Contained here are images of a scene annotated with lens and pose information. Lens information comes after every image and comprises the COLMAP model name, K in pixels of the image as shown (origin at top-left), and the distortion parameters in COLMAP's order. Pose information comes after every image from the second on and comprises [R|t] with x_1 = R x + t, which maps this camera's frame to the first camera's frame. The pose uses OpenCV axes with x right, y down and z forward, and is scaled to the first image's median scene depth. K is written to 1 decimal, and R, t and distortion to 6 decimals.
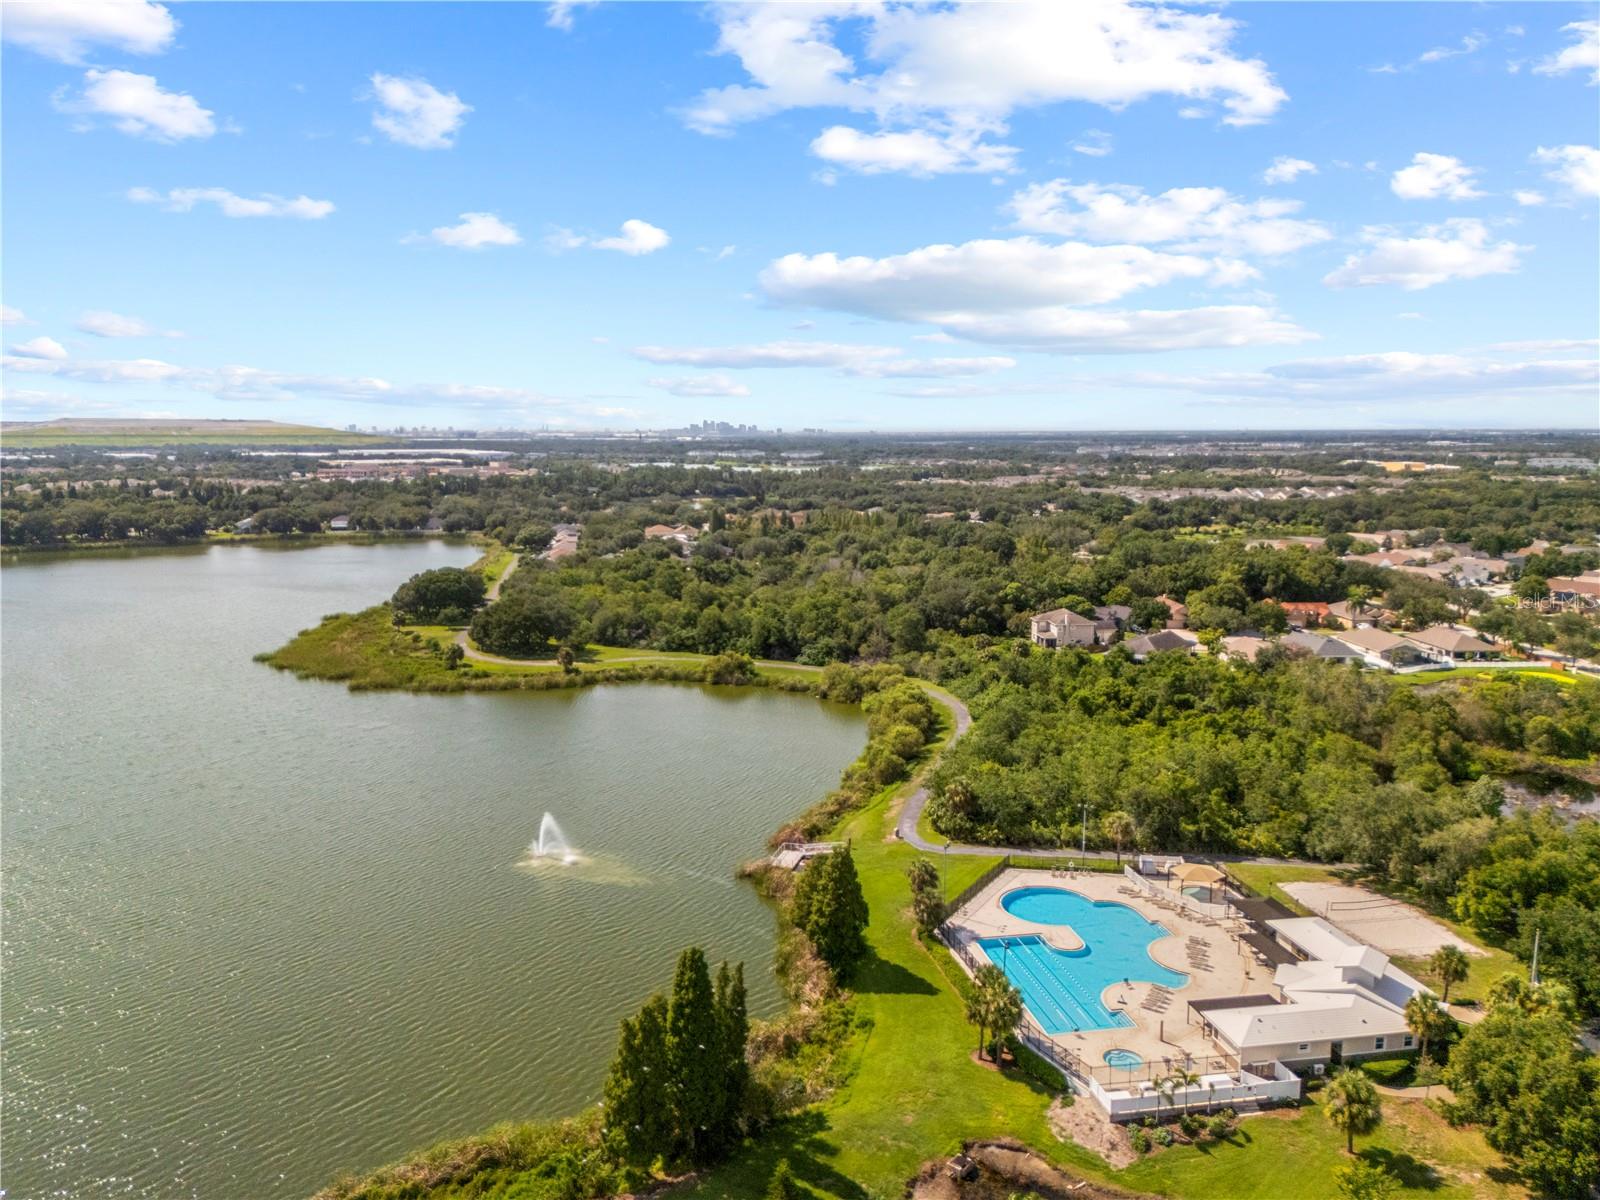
lens RADIAL K [[1136.8, 0, 796.4], [0, 1136.8, 590.3], [0, 0, 1]] dist [0.025745, -0.004575]
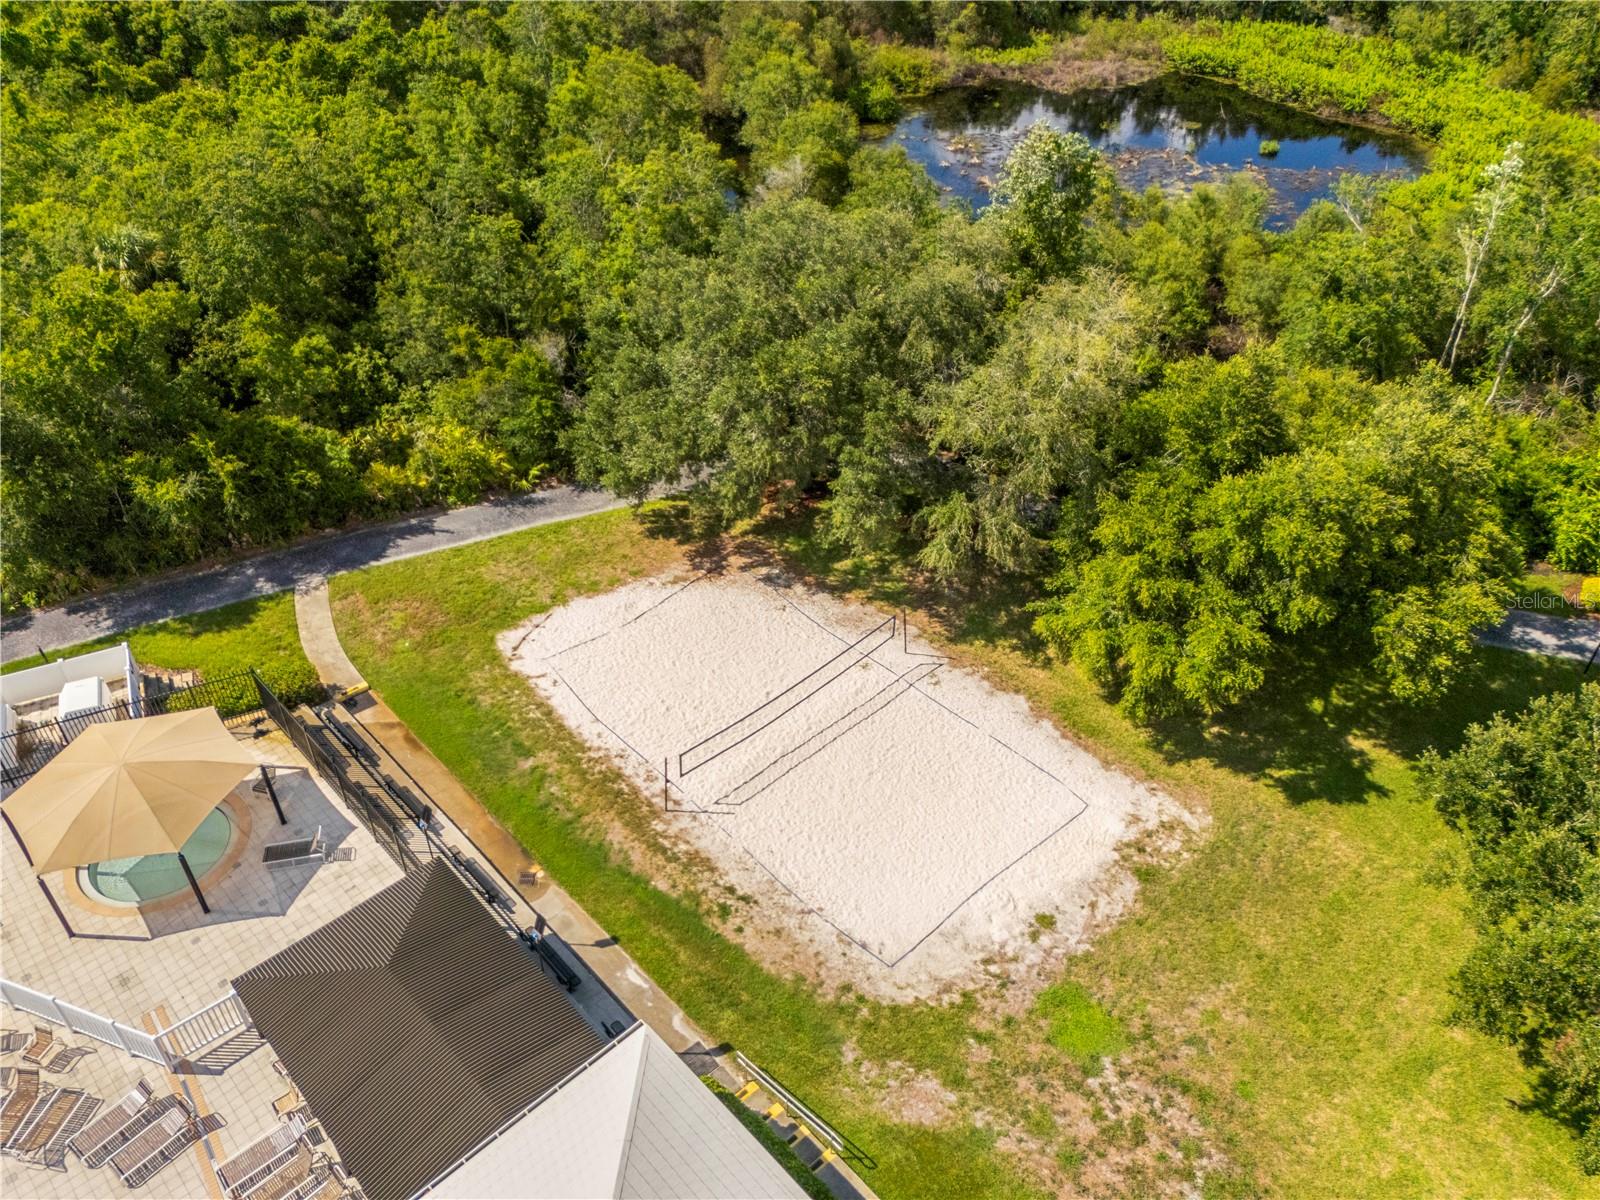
lens RADIAL K [[1155.6, 0, 803.0], [0, 1155.6, 604.2], [0, 0, 1]] dist [0.064502, -0.051977]
pose [[0.830553, -0.338172, 0.442516, 0.327775], [0.067240, 0.849625, 0.523084, 0.093075], [-0.552865, -0.404694, 0.728397, 0.684871]]
